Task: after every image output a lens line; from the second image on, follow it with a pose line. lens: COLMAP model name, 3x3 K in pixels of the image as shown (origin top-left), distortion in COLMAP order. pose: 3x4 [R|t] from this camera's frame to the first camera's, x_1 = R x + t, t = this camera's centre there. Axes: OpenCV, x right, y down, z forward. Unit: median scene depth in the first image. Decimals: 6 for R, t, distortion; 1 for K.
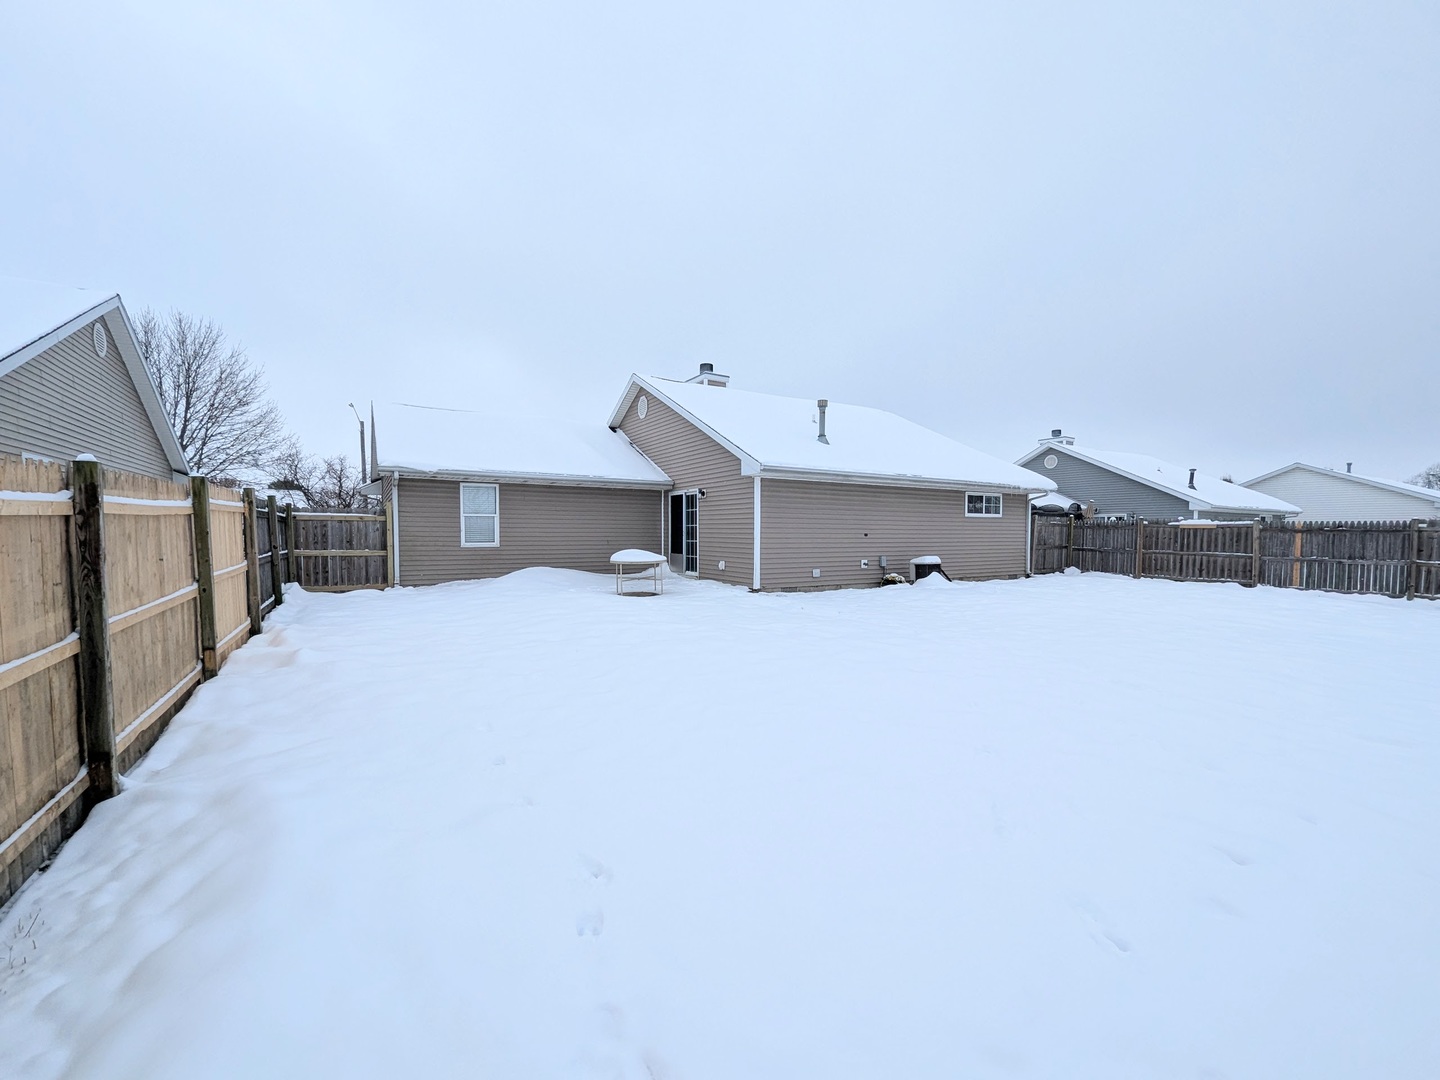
lens RADIAL K [[595.7, 0, 726.4], [0, 595.7, 557.8], [0, 0, 1]] dist [-0.003931, 0.002773]
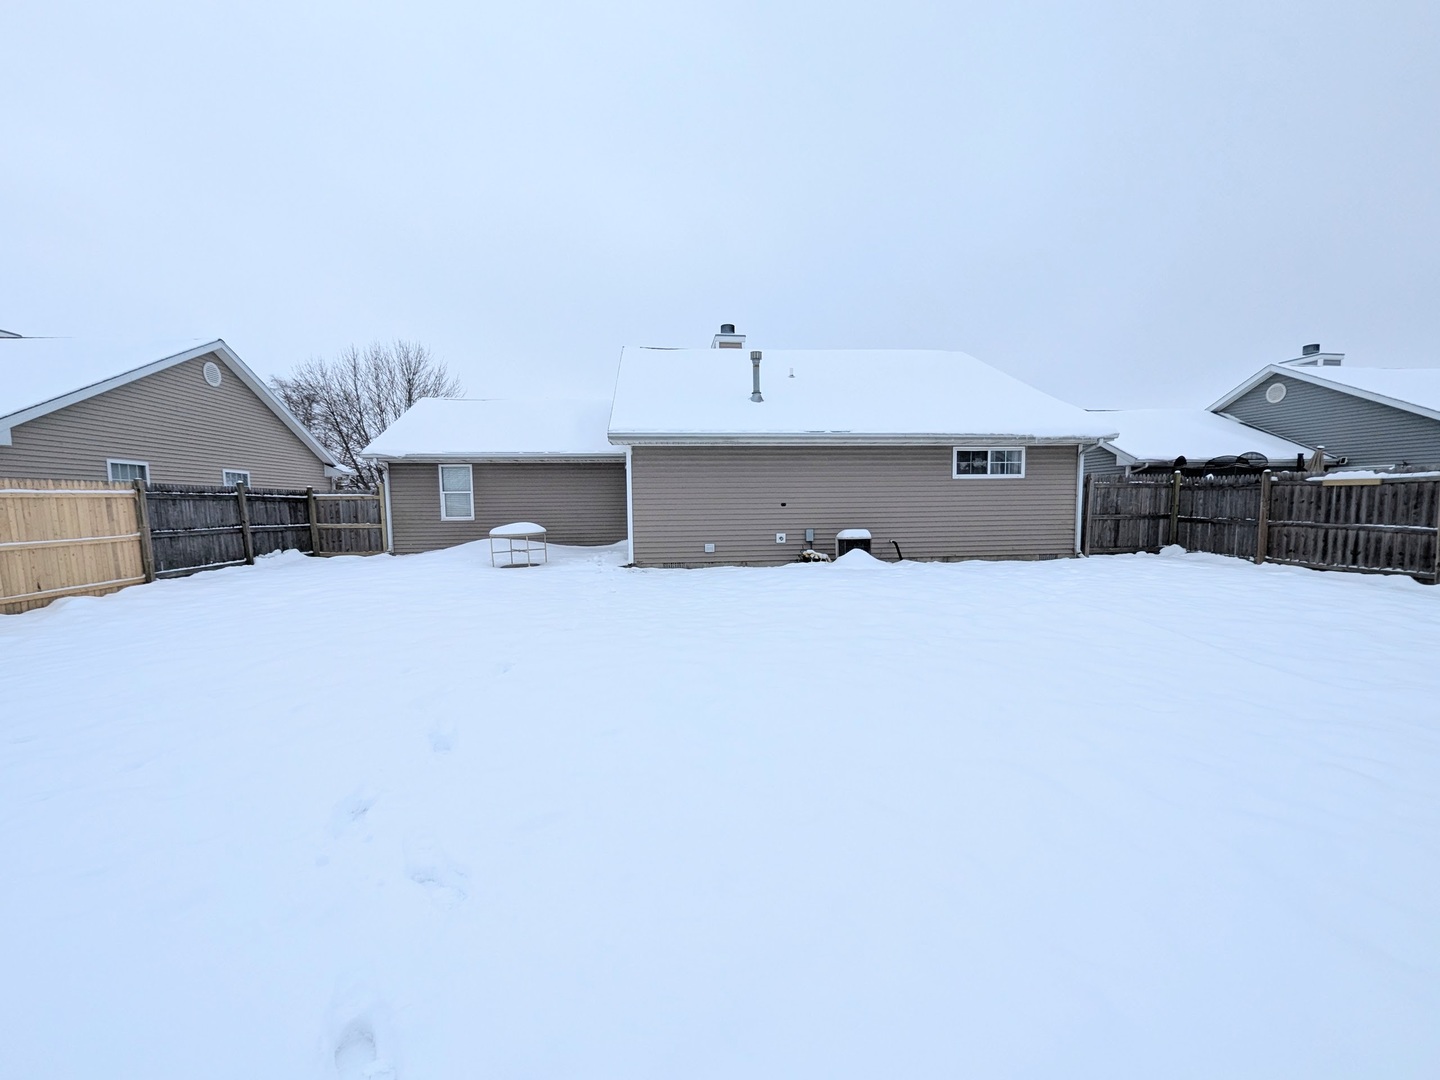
lens RADIAL K [[595.7, 0, 726.4], [0, 595.7, 557.8], [0, 0, 1]] dist [-0.003931, 0.002773]
pose [[0.905437, 0.022868, -0.423865, 0.476714], [-0.002292, 0.998797, 0.048989, -0.003341], [0.424475, -0.043385, 0.904400, 0.161808]]
